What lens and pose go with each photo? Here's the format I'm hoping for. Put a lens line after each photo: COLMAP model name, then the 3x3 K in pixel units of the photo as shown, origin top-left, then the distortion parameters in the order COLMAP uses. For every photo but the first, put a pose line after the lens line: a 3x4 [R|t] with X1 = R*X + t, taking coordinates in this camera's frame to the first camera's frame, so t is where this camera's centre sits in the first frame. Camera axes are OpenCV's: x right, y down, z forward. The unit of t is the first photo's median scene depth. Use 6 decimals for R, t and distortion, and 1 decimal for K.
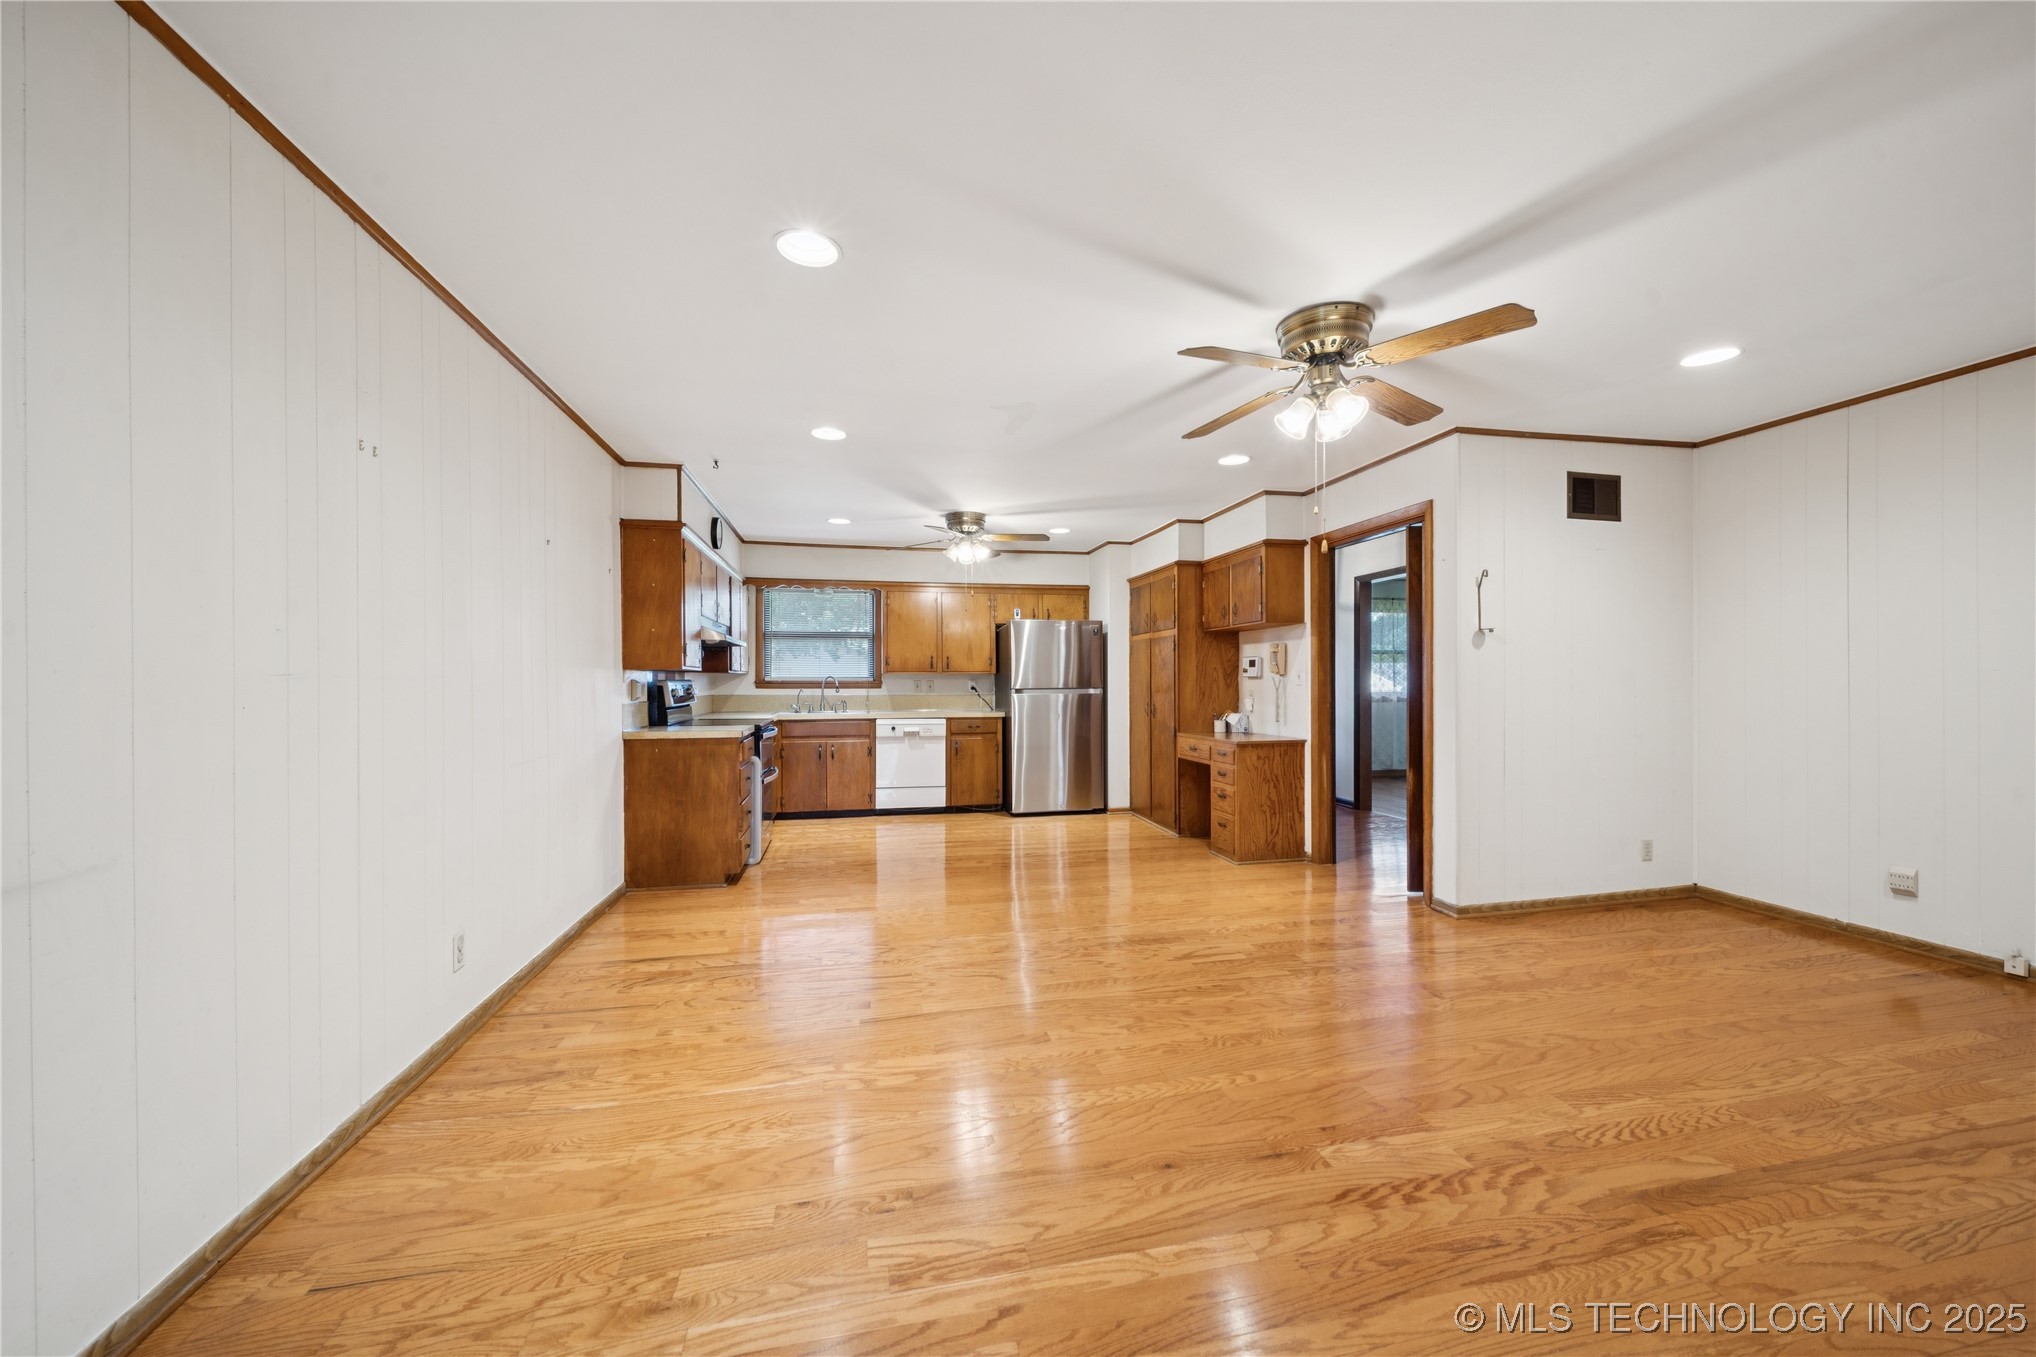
lens RADIAL K [[737.1, 0, 1024.5], [0, 737.1, 691.6], [0, 0, 1]] dist [0.002700, -0.002323]
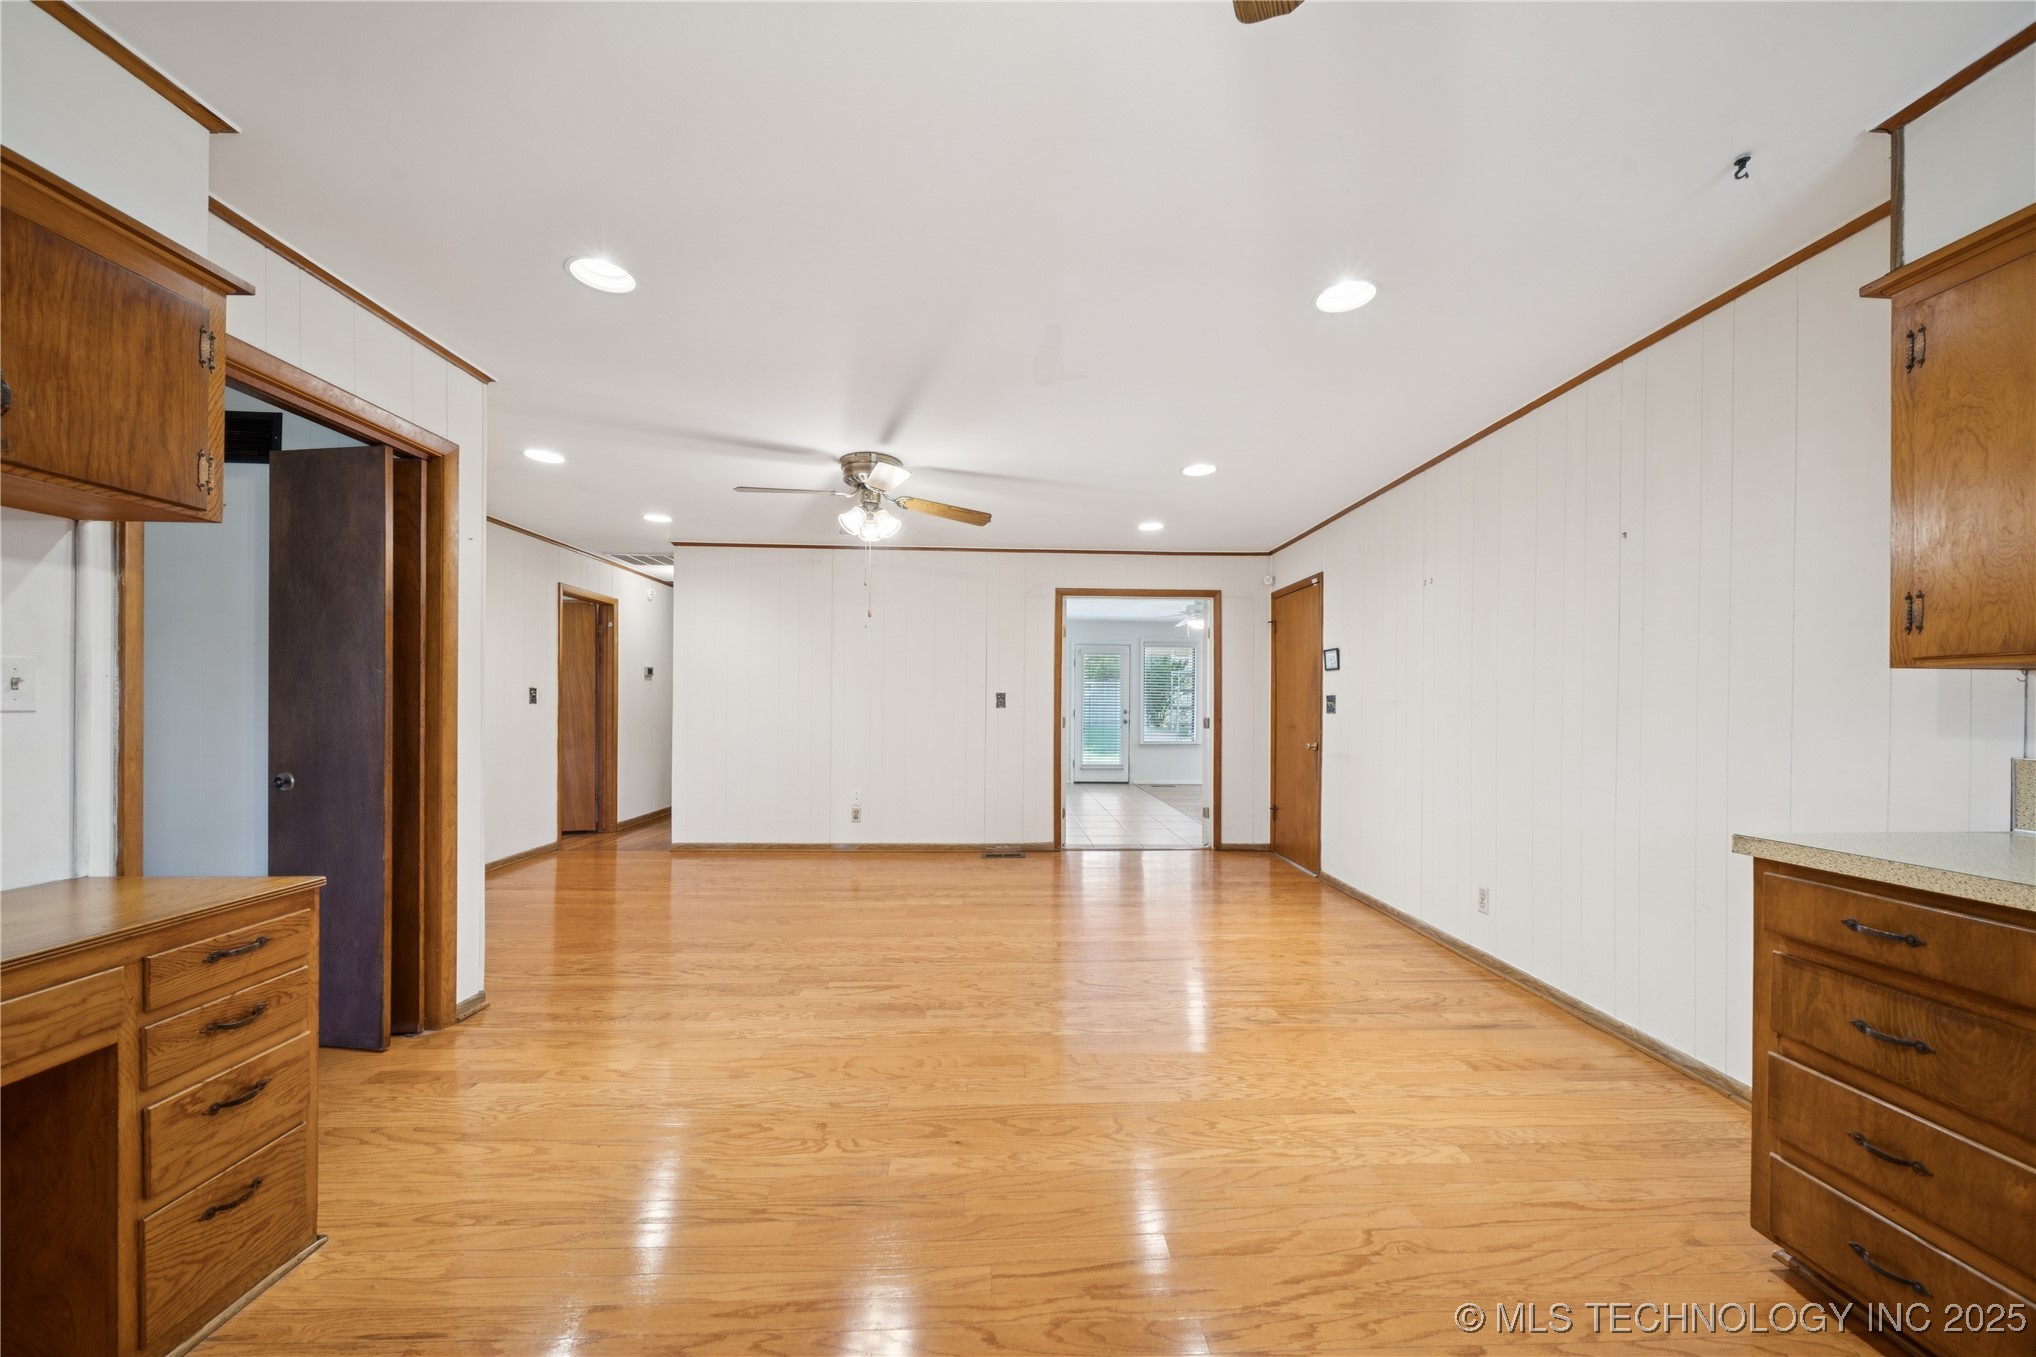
lens RADIAL K [[737.1, 0, 1028.5], [0, 737.1, 702.2], [0, 0, 1]] dist [0.002700, -0.002323]
pose [[-0.983461, 0.000092, 0.181118, -0.082346], [0.001512, 0.999969, 0.007703, -0.012717], [-0.181112, 0.007849, -0.983431, 1.140701]]
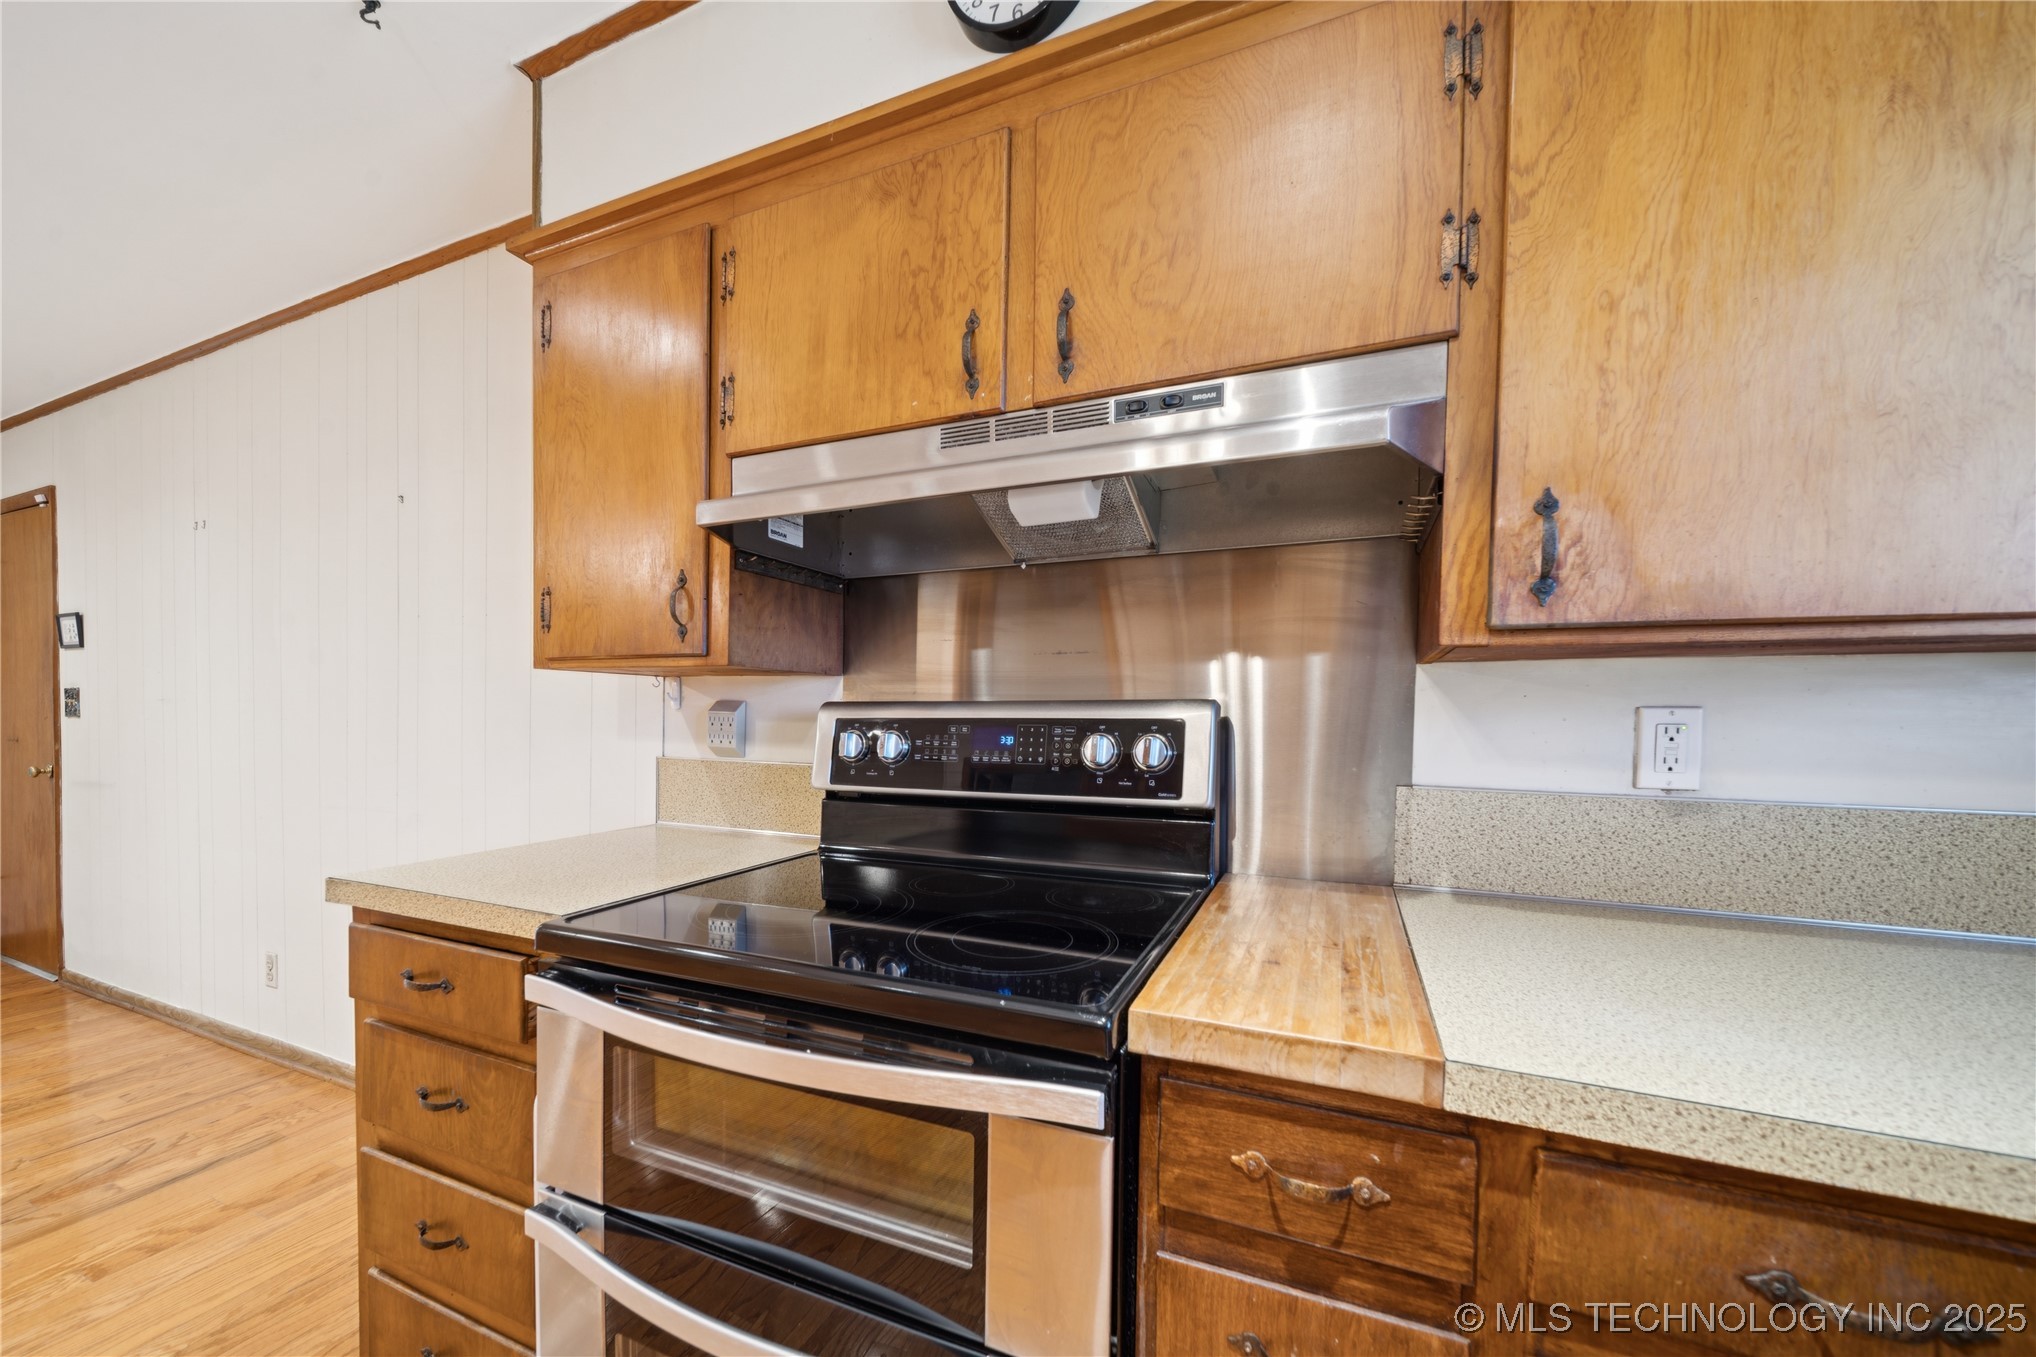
lens RADIAL K [[737.1, 0, 1012.5], [0, 737.1, 741.0], [0, 0, 1]] dist [0.002700, -0.002323]
pose [[-0.581337, 0.021609, -0.813376, -0.245933], [-0.020880, 0.998922, 0.041461, -0.011644], [0.813395, 0.041086, -0.580259, 1.095710]]
